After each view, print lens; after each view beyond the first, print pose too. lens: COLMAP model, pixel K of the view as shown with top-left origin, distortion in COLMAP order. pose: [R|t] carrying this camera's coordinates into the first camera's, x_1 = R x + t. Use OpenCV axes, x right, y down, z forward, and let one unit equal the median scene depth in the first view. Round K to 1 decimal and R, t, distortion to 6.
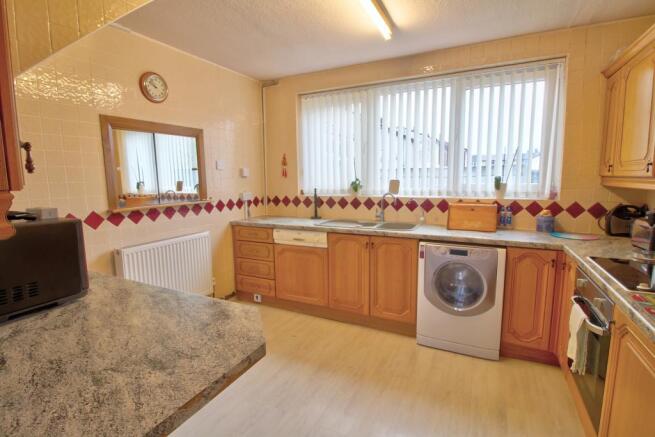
lens RADIAL K [[310.9, 0, 327.5], [0, 310.9, 218.5], [0, 0, 1]] dist [-0.017935, -0.000096]
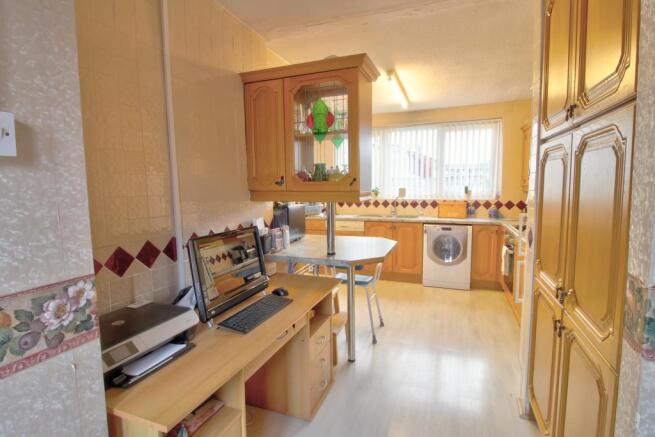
lens RADIAL K [[310.9, 0, 327.5], [0, 310.9, 218.5], [0, 0, 1]] dist [-0.017935, -0.000096]
pose [[0.995530, -0.011402, 0.093751, -0.371505], [0.013800, 0.999593, -0.024968, 0.074454], [-0.093428, 0.026150, 0.995283, -0.619831]]
